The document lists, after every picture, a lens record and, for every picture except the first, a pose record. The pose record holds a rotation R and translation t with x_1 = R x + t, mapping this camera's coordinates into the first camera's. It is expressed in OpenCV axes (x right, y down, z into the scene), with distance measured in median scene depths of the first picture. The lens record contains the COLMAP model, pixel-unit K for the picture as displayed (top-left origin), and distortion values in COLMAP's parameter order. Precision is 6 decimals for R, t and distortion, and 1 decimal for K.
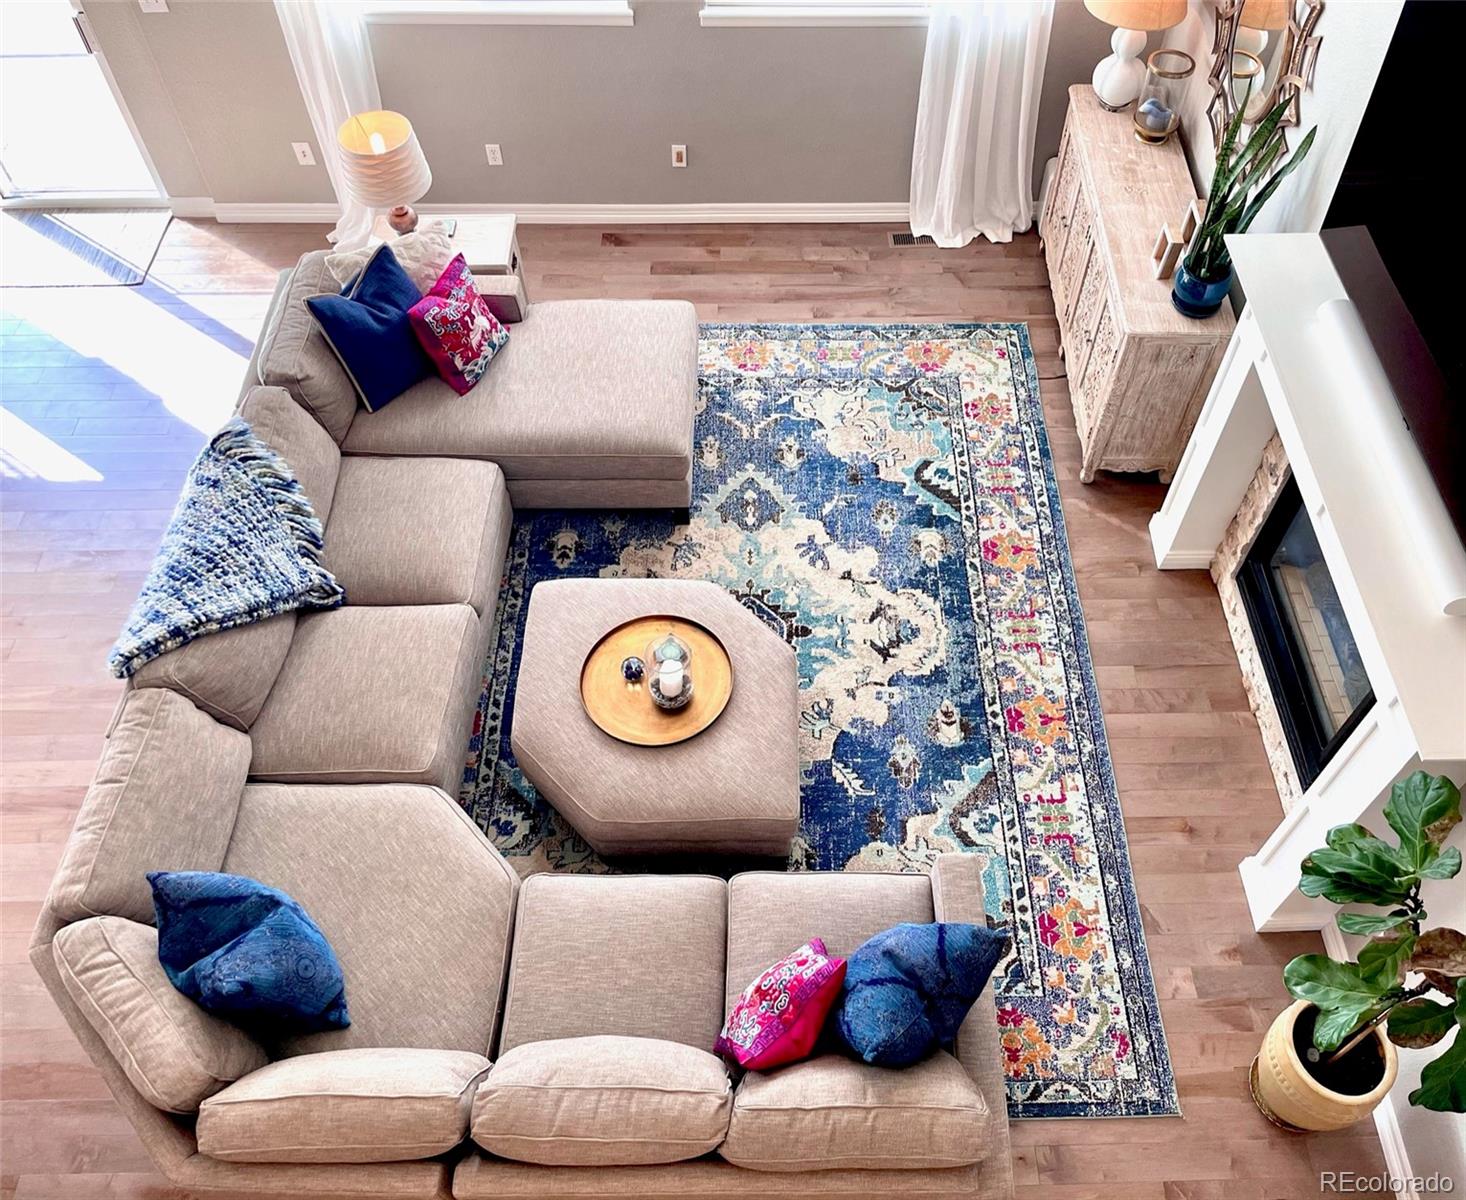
lens RADIAL K [[1215.6, 0, 777.7], [0, 1215.6, 585.3], [0, 0, 1]] dist [0.086855, -0.083576]
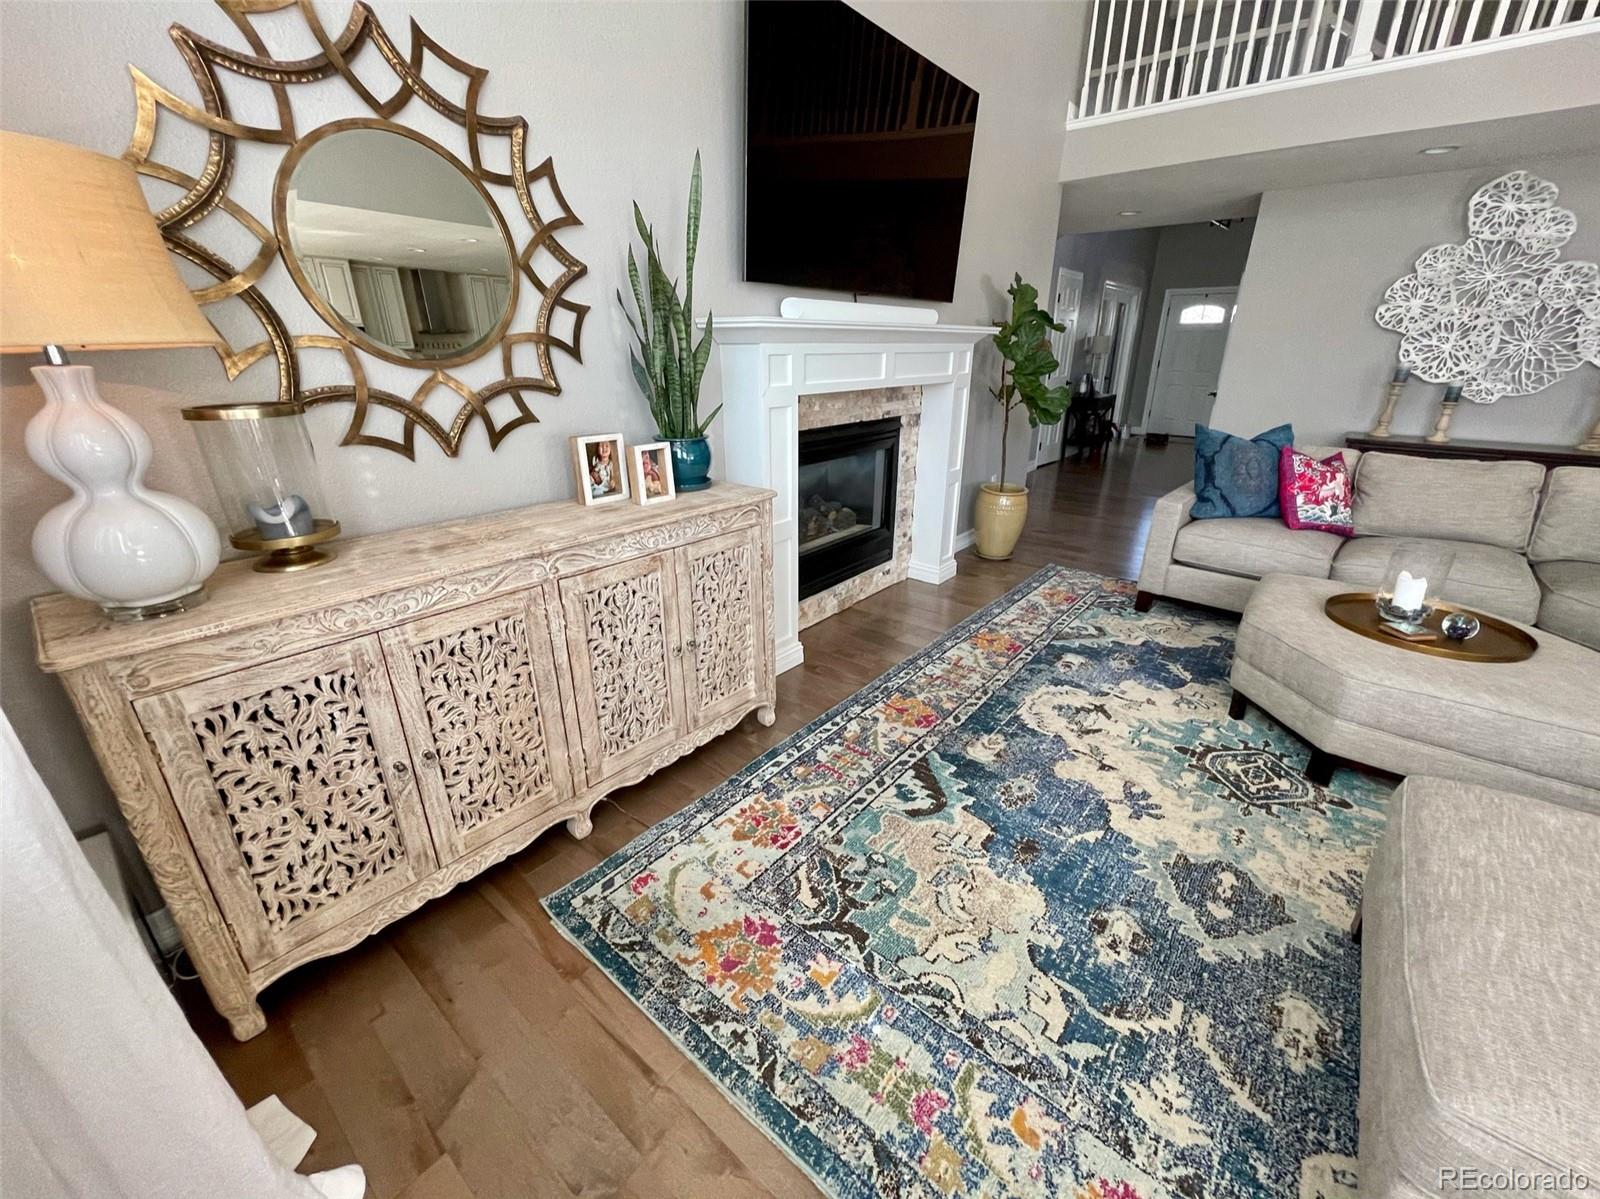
lens RADIAL K [[646.1, 0, 801.8], [0, 646.1, 598.5], [0, 0, 1]] dist [-0.008595, 0.001734]
pose [[-0.762785, -0.246113, 0.597986, -0.018448], [0.518061, 0.320849, 0.792886, -0.504476], [-0.387003, 0.914595, -0.117237, 1.052371]]
